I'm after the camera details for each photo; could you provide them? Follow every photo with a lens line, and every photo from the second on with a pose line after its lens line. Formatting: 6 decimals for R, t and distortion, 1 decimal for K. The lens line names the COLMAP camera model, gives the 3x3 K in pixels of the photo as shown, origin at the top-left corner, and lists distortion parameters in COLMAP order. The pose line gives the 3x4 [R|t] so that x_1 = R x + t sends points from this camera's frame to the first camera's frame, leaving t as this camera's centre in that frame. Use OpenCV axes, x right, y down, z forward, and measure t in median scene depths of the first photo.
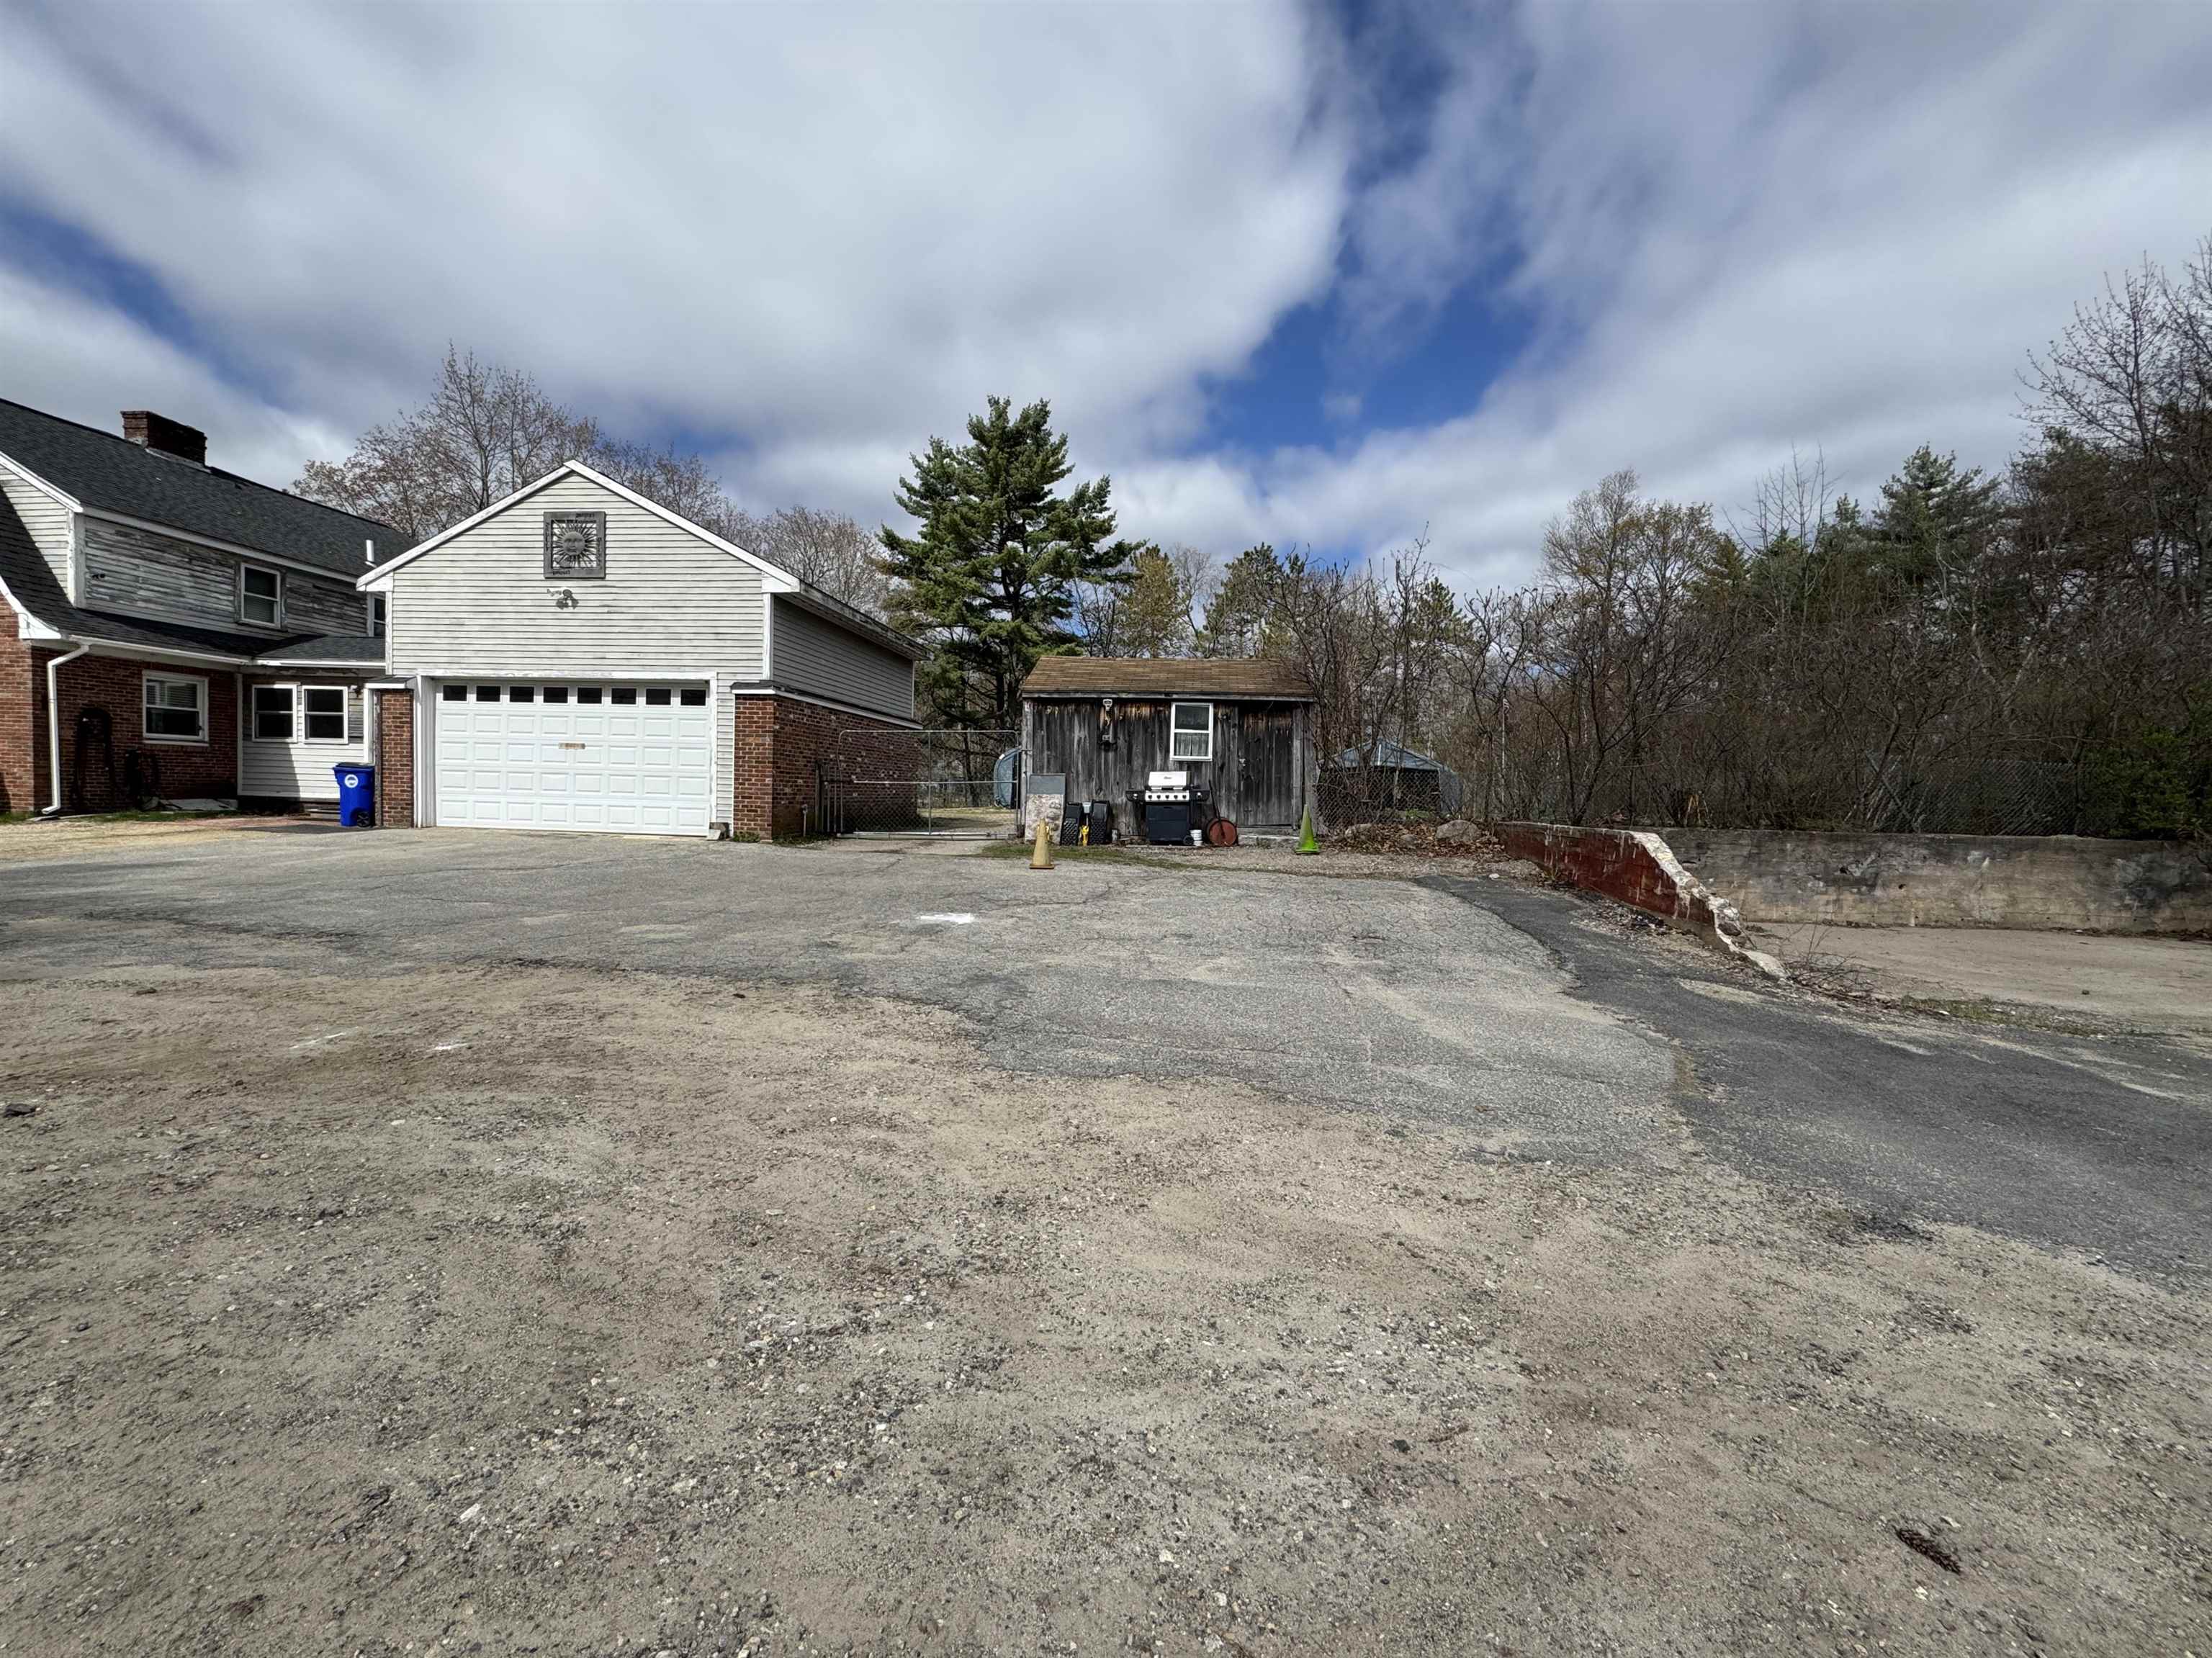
lens RADIAL K [[891.2, 0, 1094.2], [0, 891.2, 820.9], [0, 0, 1]] dist [-0.004028, 0.000906]
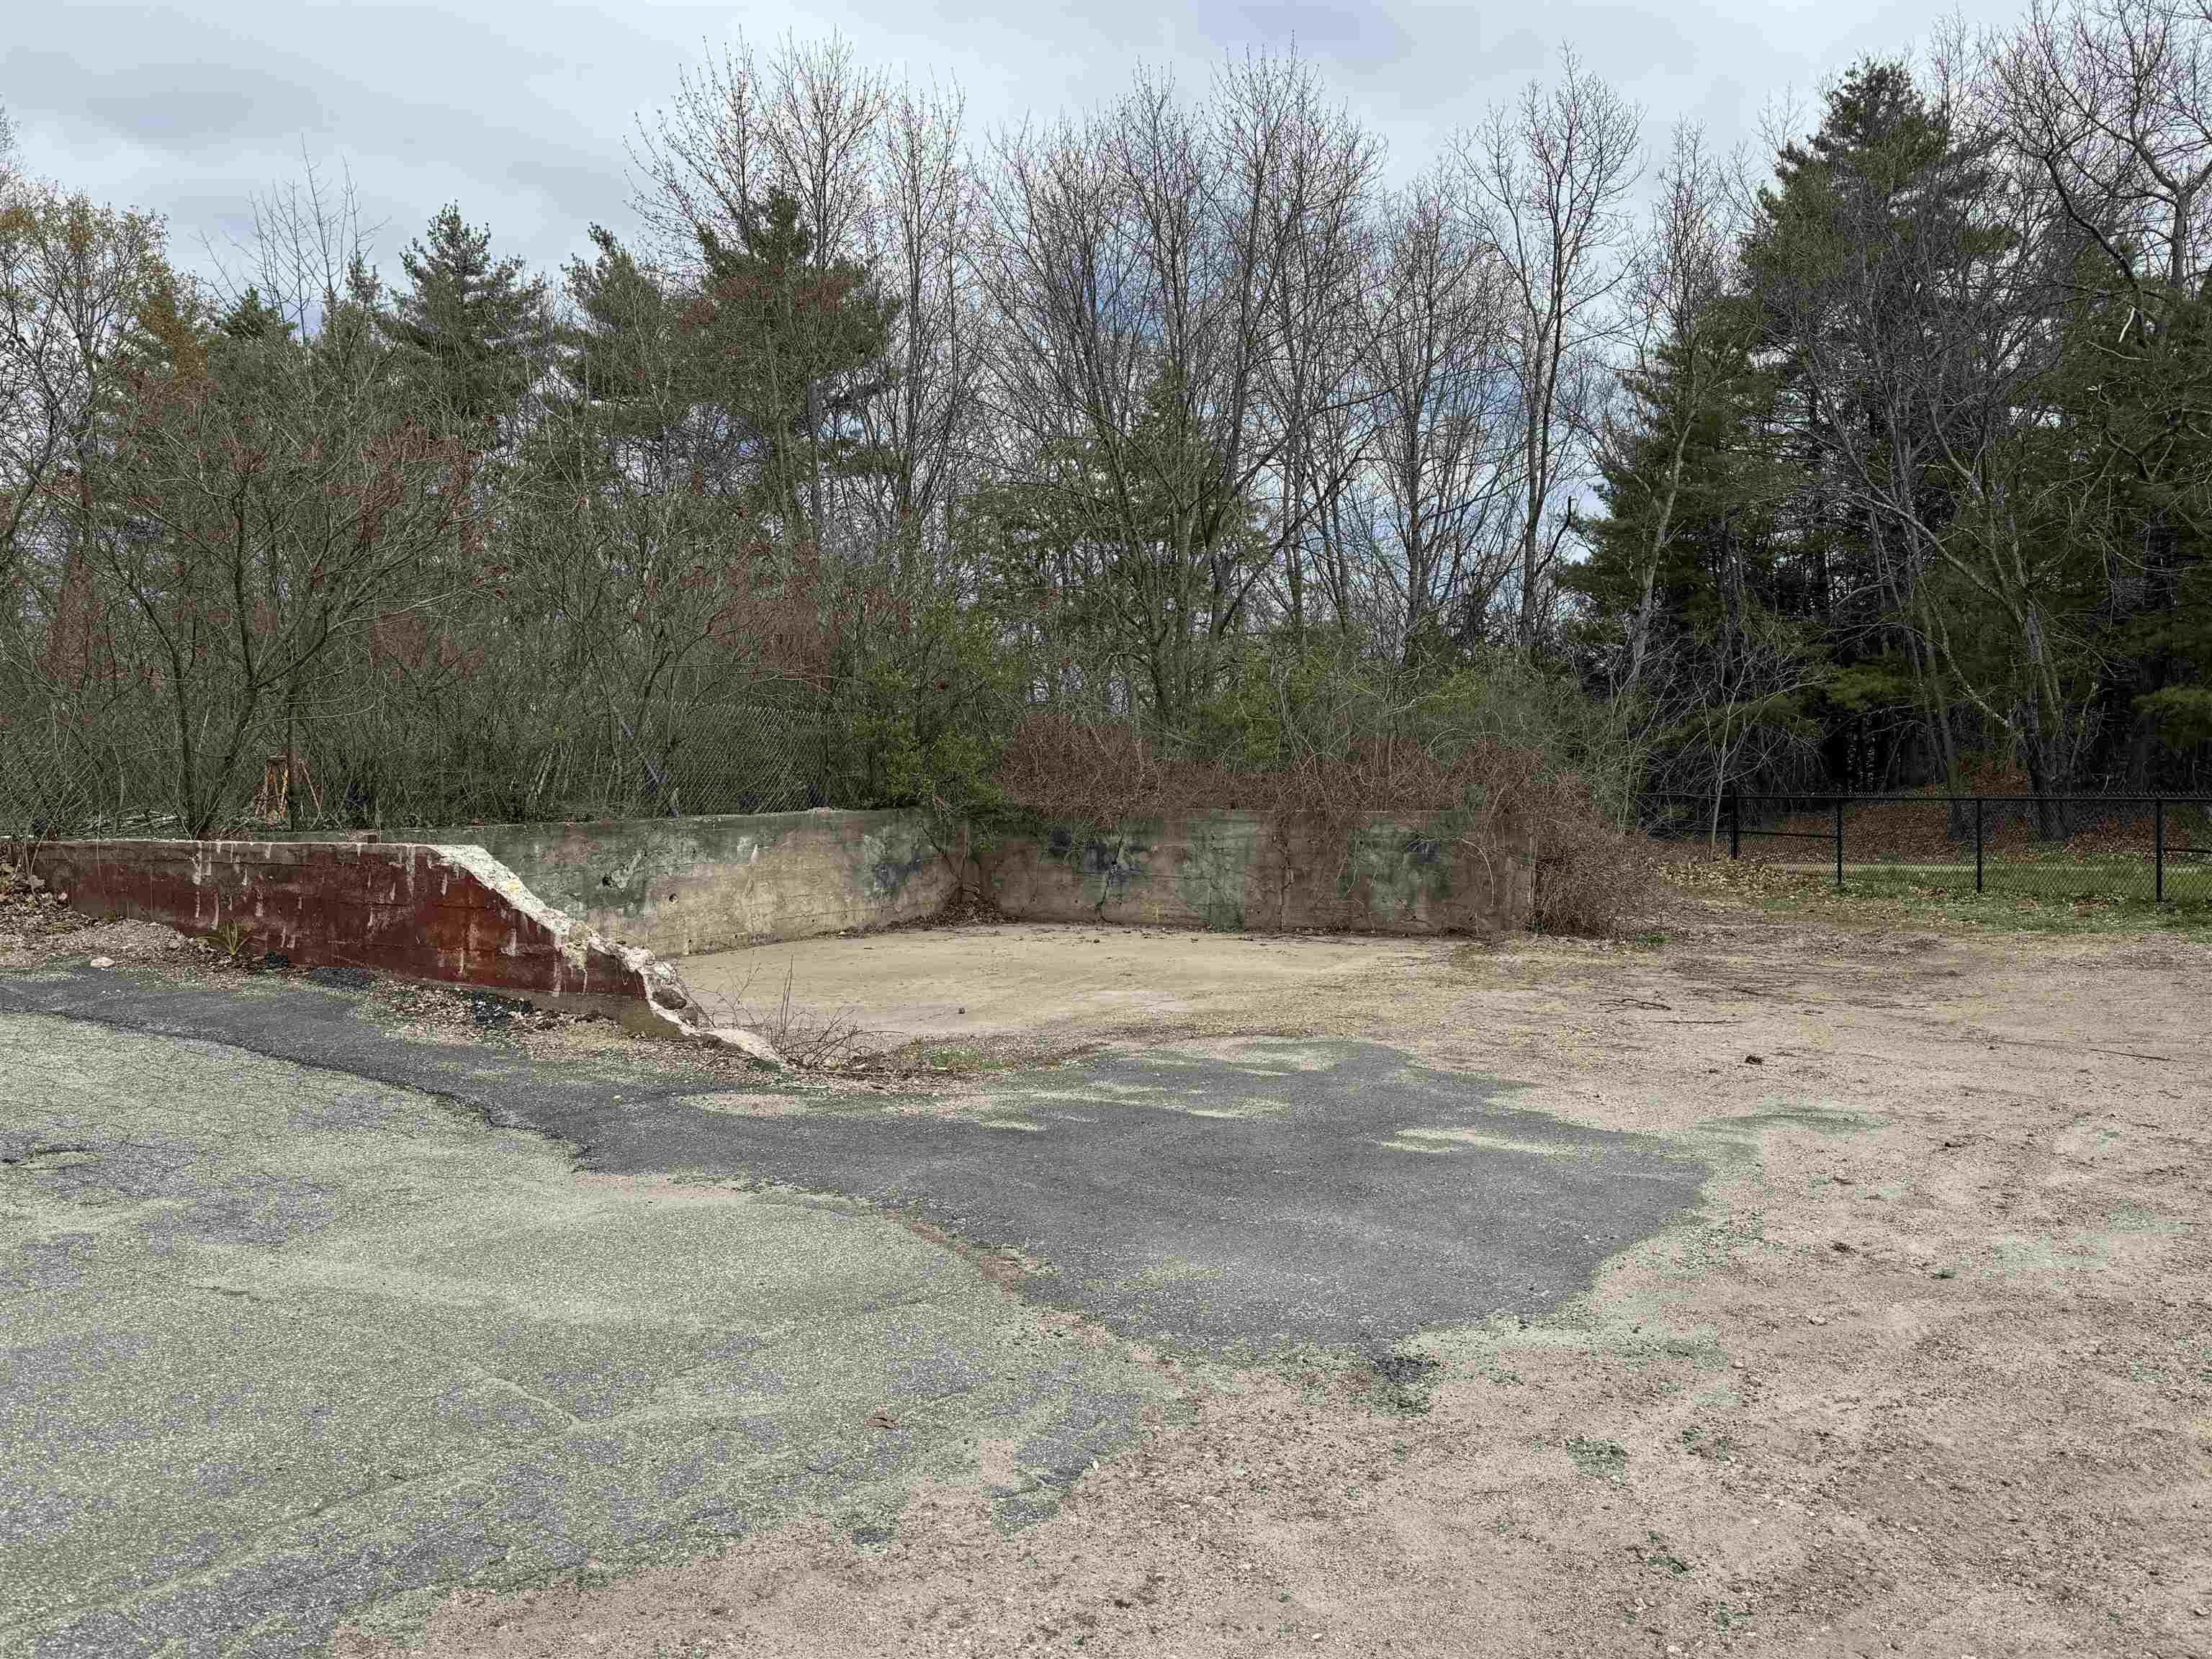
lens RADIAL K [[1752.2, 0, 1109.8], [0, 1752.2, 852.4], [0, 0, 1]] dist [0.059591, -0.074307]
pose [[0.456676, -0.074036, 0.886547, -0.102453], [0.056852, 0.996923, 0.053968, -0.012036], [-0.887815, 0.025756, 0.459480, 0.118497]]
